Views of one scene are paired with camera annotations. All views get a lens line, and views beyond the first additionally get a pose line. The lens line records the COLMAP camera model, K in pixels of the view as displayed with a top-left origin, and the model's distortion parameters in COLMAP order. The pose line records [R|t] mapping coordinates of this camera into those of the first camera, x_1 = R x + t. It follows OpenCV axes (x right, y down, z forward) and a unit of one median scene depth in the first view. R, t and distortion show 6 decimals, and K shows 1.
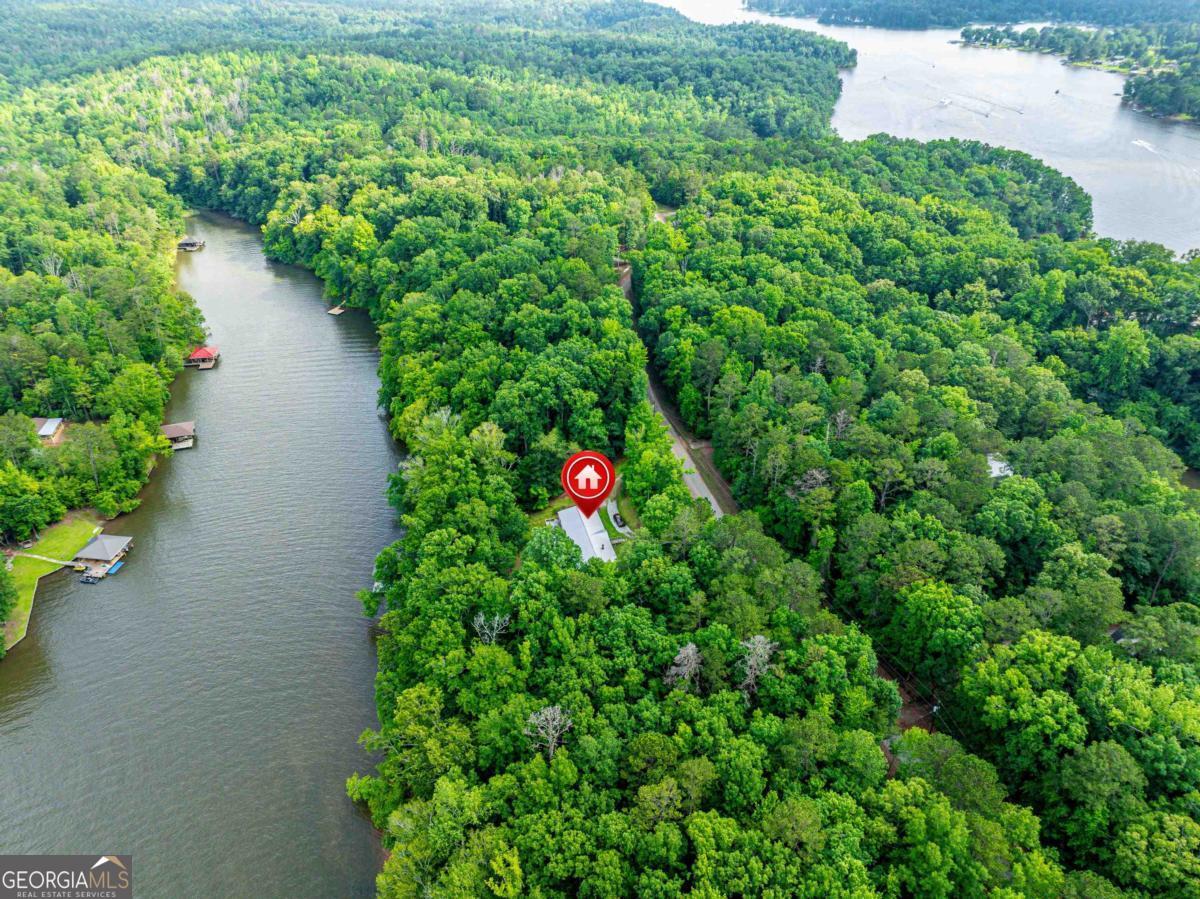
lens RADIAL K [[843.1, 0, 599.3], [0, 843.1, 448.8], [0, 0, 1]] dist [-0.045959, 0.016856]
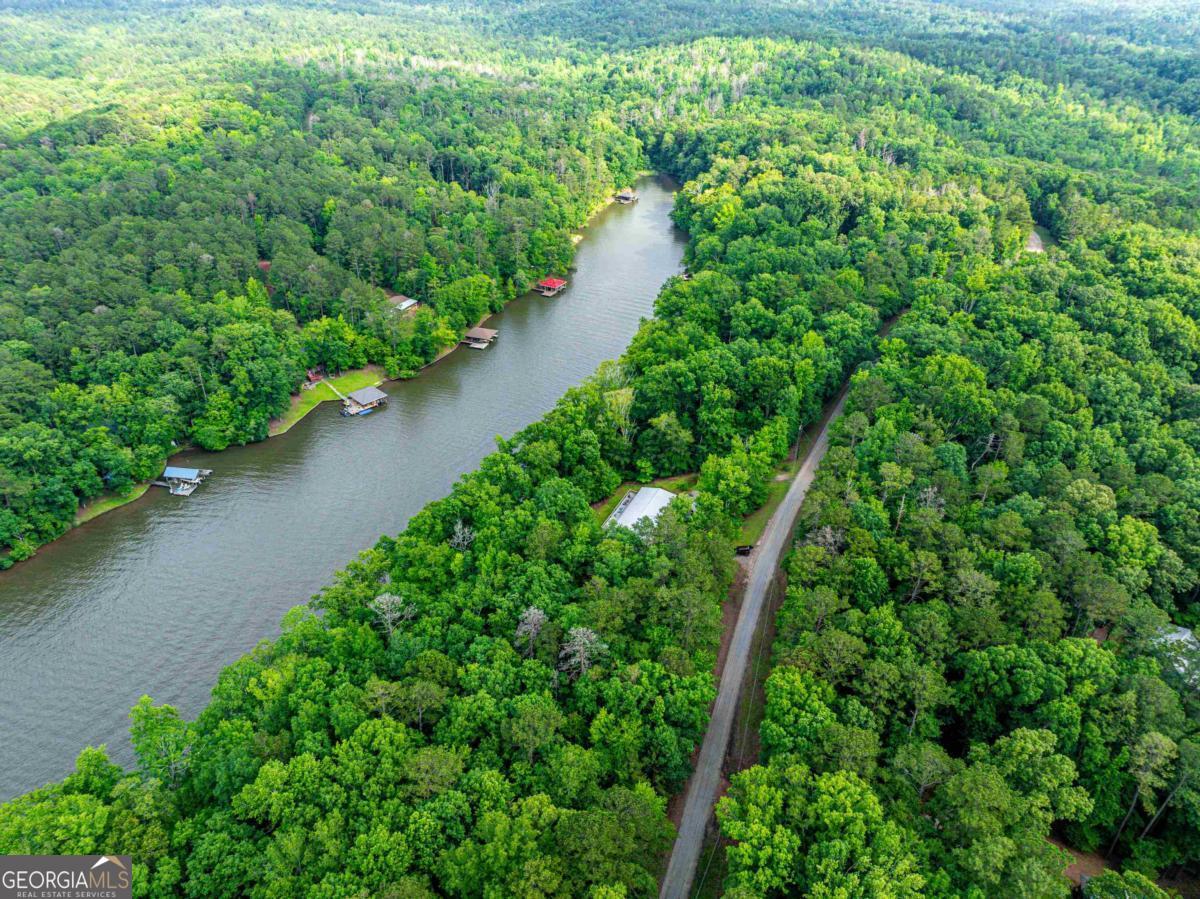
lens RADIAL K [[843.1, 0, 599.8], [0, 843.1, 449.9], [0, 0, 1]] dist [-0.045959, 0.016856]
pose [[0.781177, 0.326365, -0.532210, 0.337296], [-0.324101, 0.940606, 0.101089, -0.042234], [0.533592, 0.093521, 0.840555, 0.075874]]
